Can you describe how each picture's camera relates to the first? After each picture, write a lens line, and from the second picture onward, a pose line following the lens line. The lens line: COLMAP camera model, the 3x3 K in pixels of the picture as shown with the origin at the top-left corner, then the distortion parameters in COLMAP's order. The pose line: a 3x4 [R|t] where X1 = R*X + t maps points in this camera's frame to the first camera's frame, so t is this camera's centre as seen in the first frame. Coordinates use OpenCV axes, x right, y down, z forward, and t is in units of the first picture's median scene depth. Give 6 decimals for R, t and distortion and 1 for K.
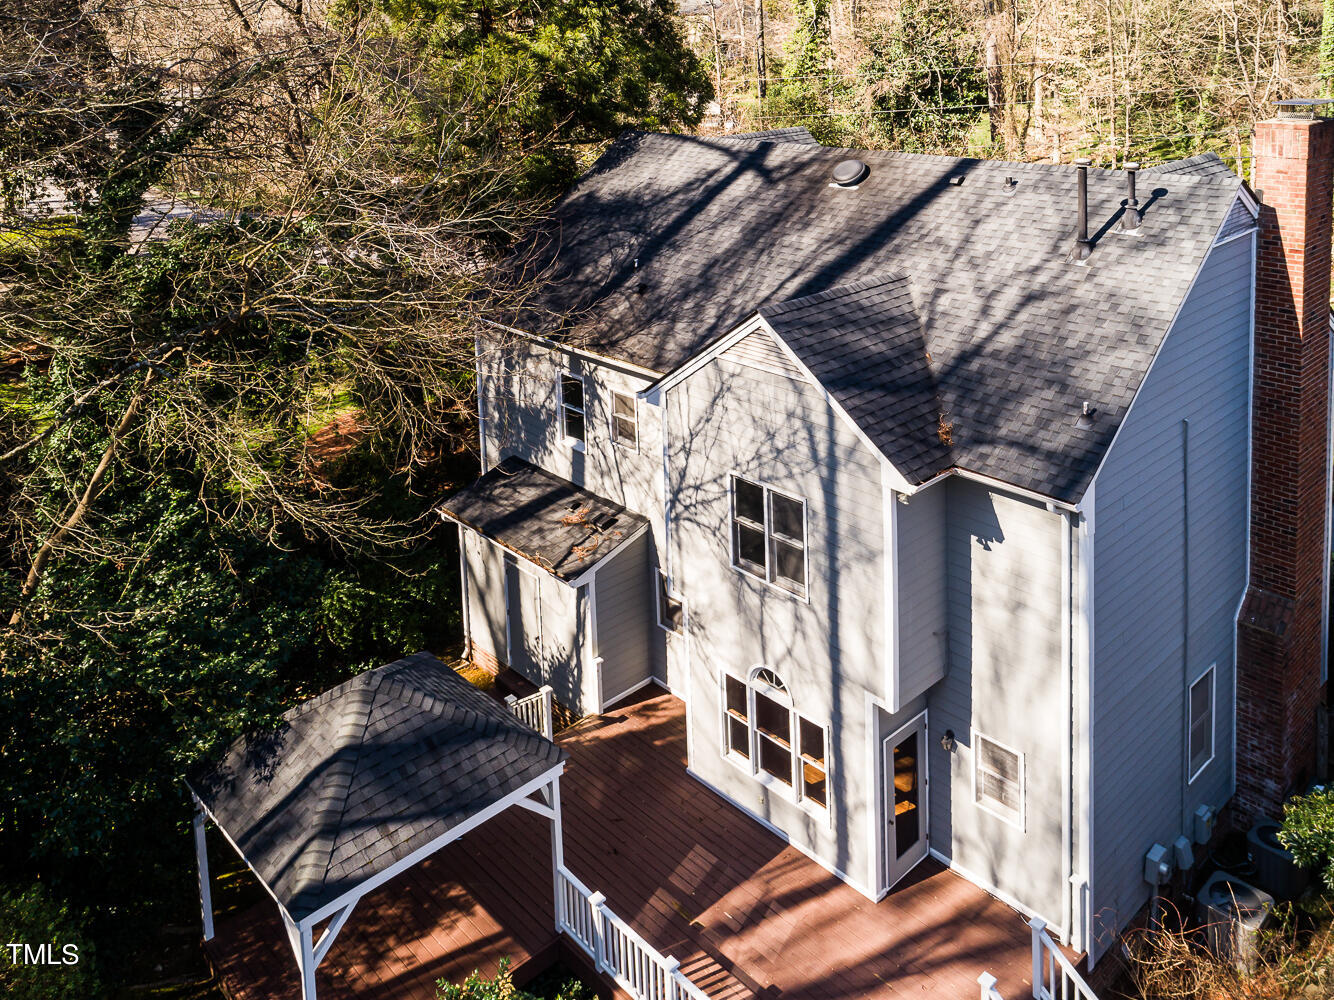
lens RADIAL K [[1091.3, 0, 672.0], [0, 1091.3, 345.6], [0, 0, 1]] dist [0.006915, 0.006154]
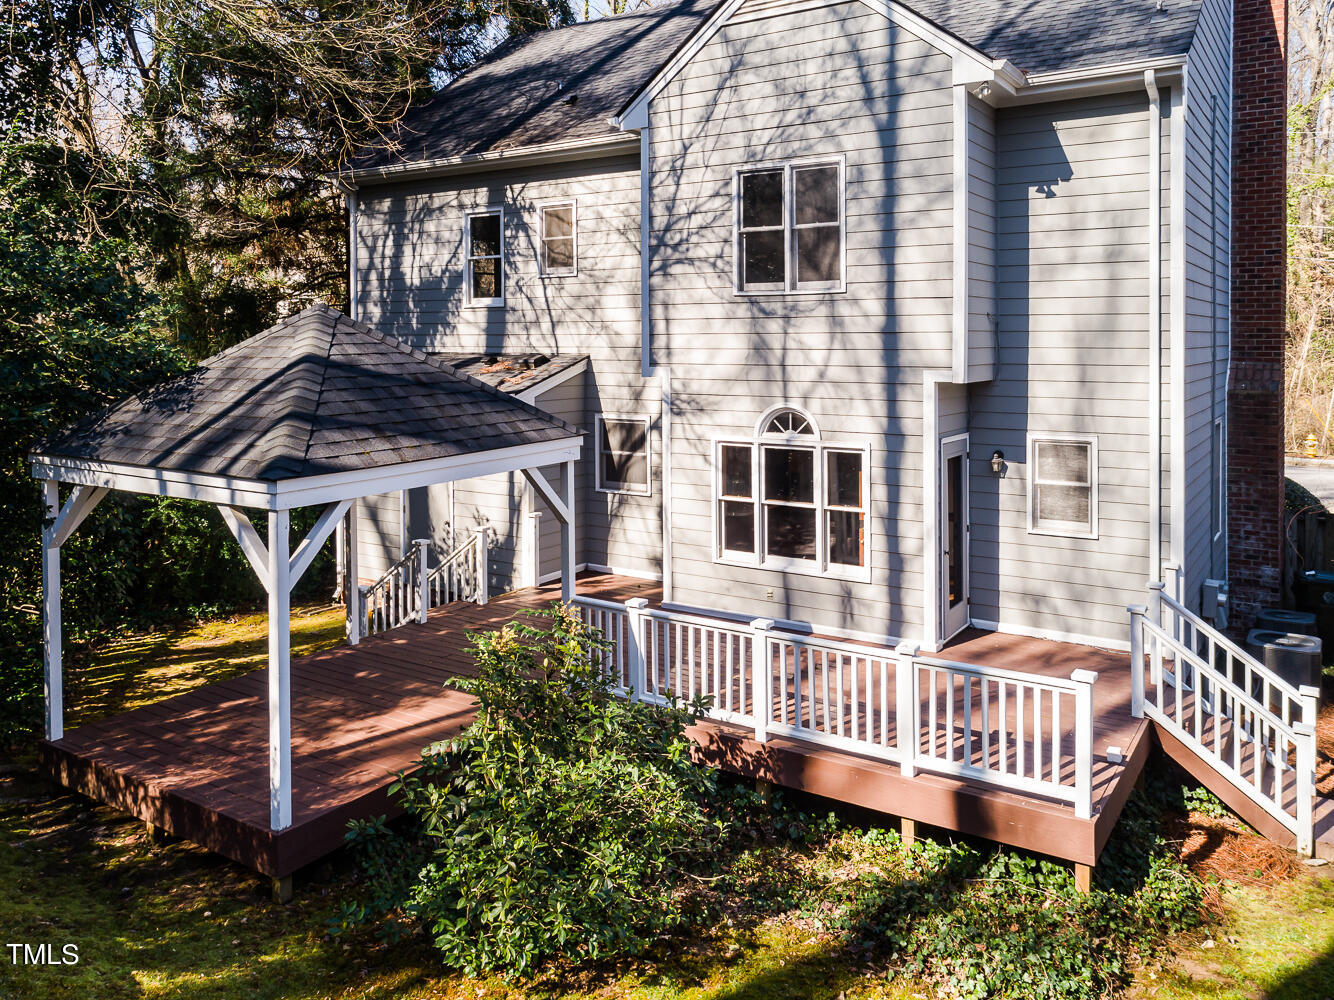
lens RADIAL K [[1037.7, 0, 667.0], [0, 1037.7, 500.0], [0, 0, 1]] dist [0.019325, 0.004141]
pose [[0.970993, -0.008145, 0.238970, -0.160947], [0.040063, 0.990833, -0.129018, 0.384662], [-0.235728, 0.134850, 0.962418, 0.207409]]
